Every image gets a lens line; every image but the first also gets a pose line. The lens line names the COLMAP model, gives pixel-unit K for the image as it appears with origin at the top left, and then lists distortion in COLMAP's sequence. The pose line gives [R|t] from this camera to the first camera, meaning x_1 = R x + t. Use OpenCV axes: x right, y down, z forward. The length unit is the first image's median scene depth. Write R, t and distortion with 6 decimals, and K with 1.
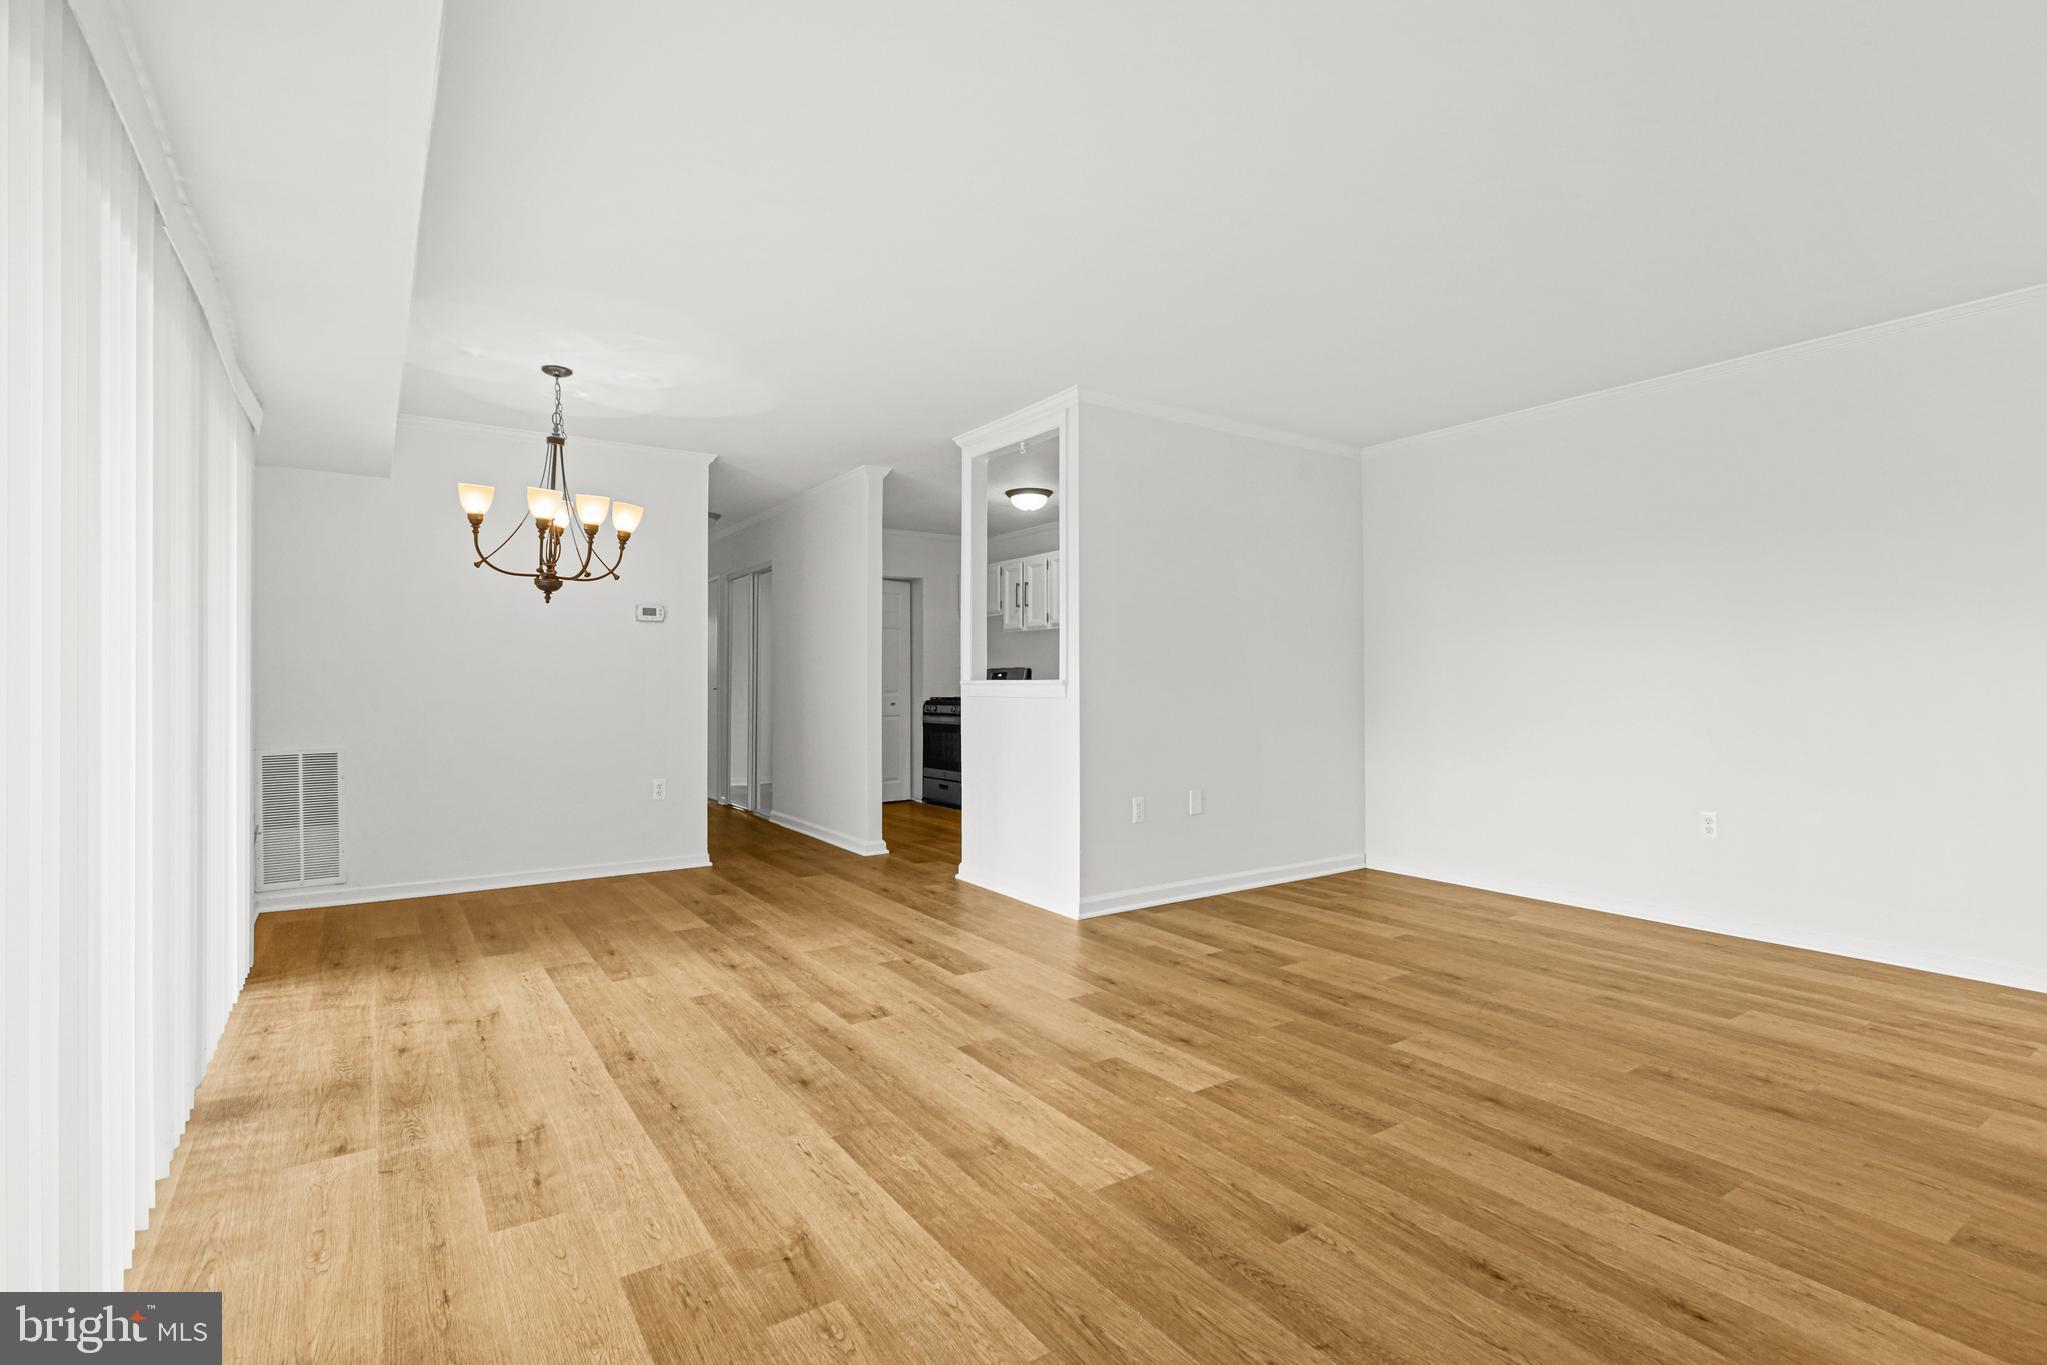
lens RADIAL K [[963.9, 0, 1016.0], [0, 963.9, 674.7], [0, 0, 1]] dist [-0.005681, 0.003689]
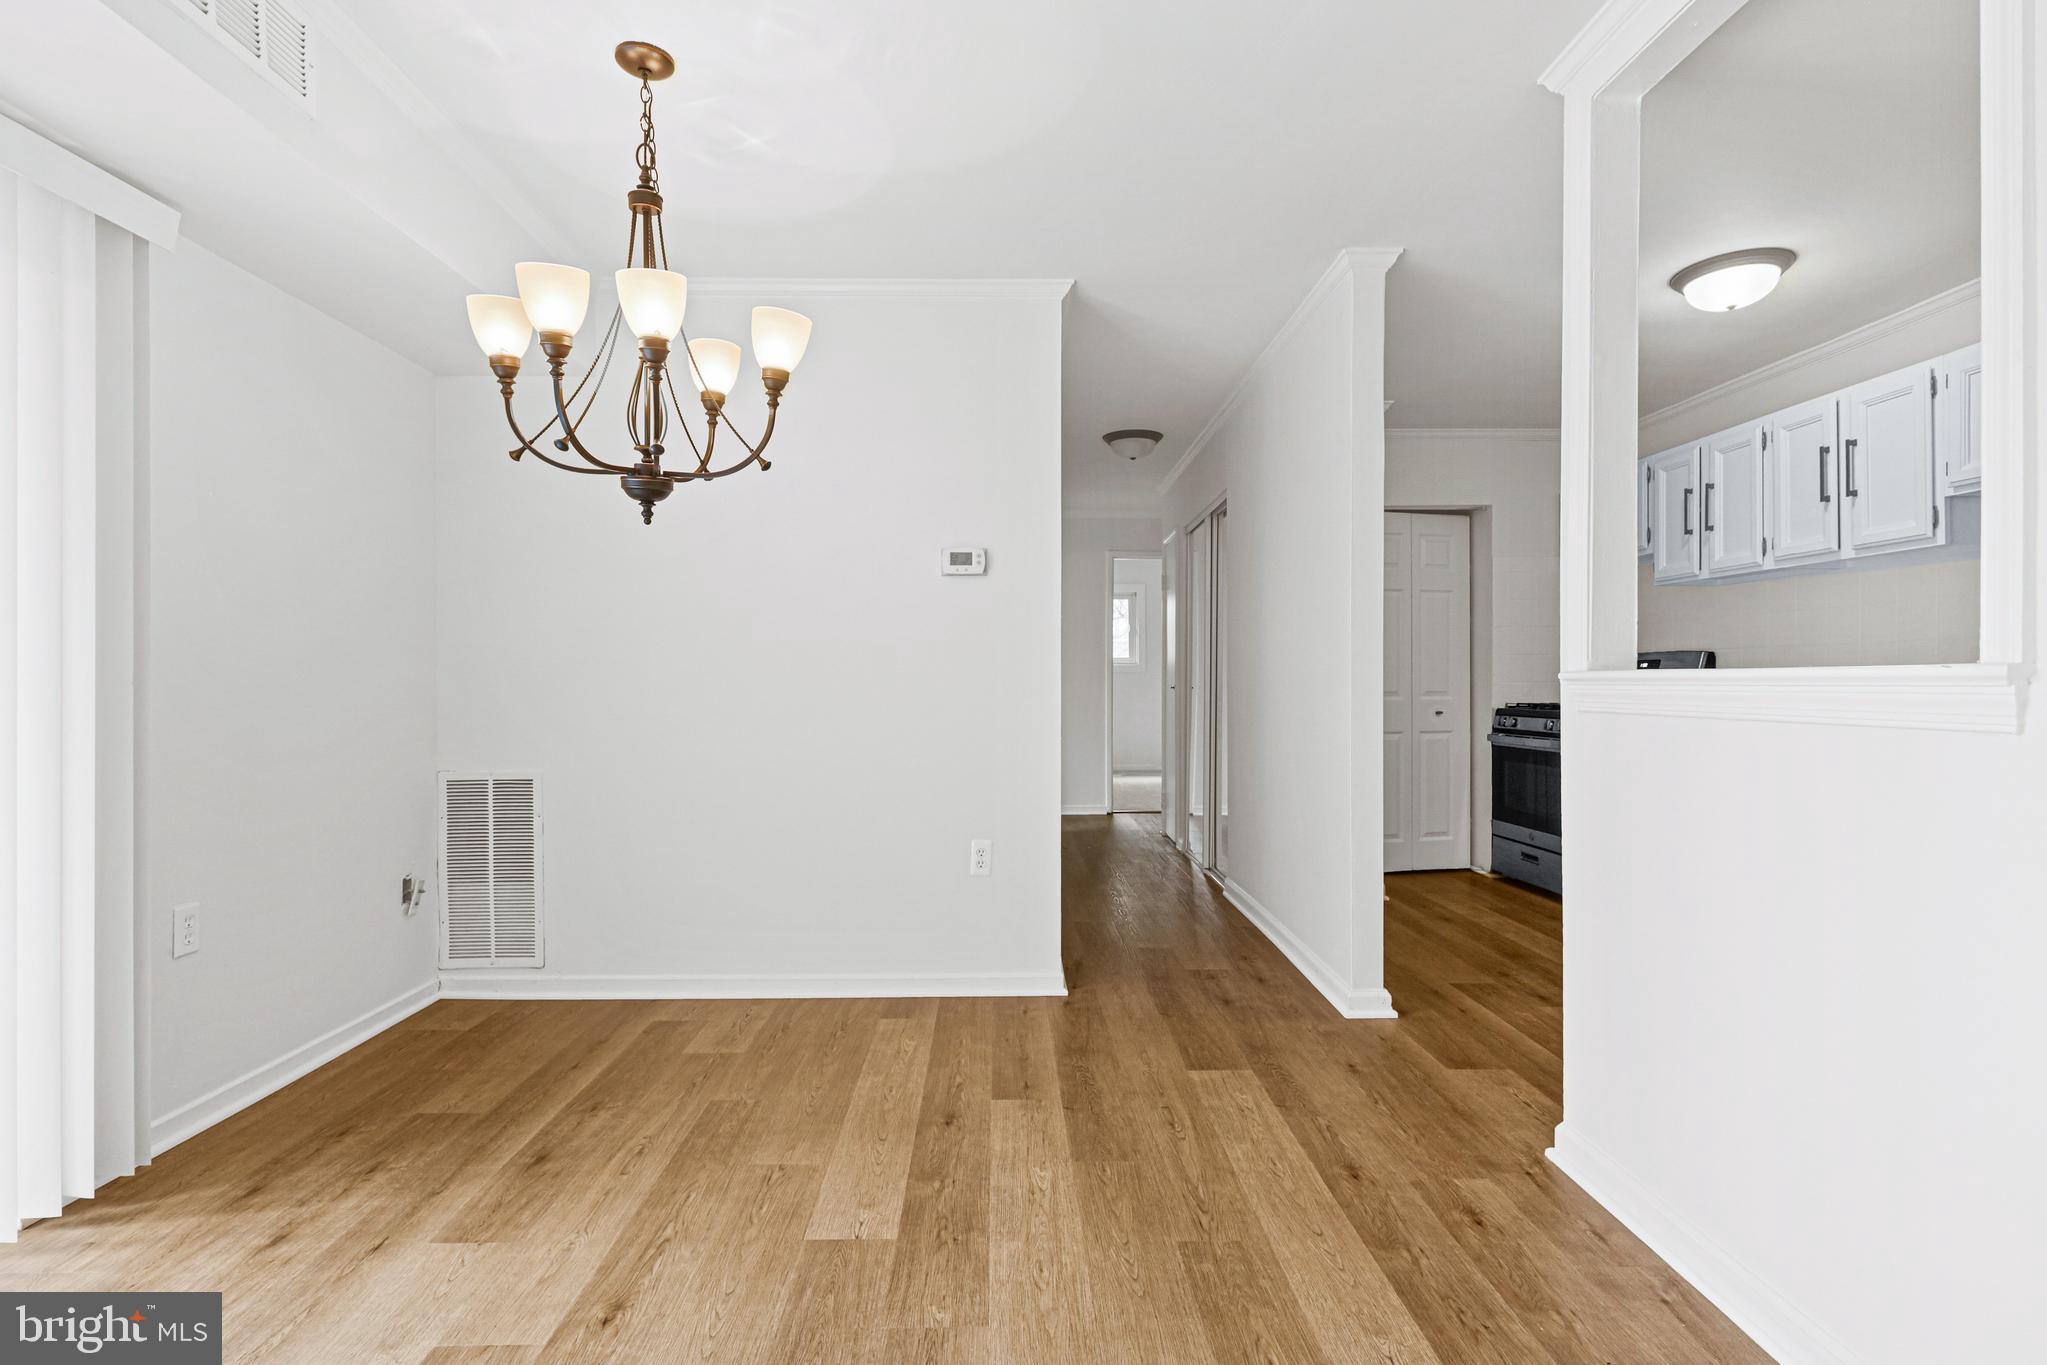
lens RADIAL K [[963.9, 0, 1014.0], [0, 963.9, 683.2], [0, 0, 1]] dist [-0.005681, 0.003689]
pose [[0.837944, 0.001154, -0.545755, -0.023047], [0.005039, 0.999939, 0.009852, 0.004601], [0.545733, -0.011005, 0.837887, 0.420187]]
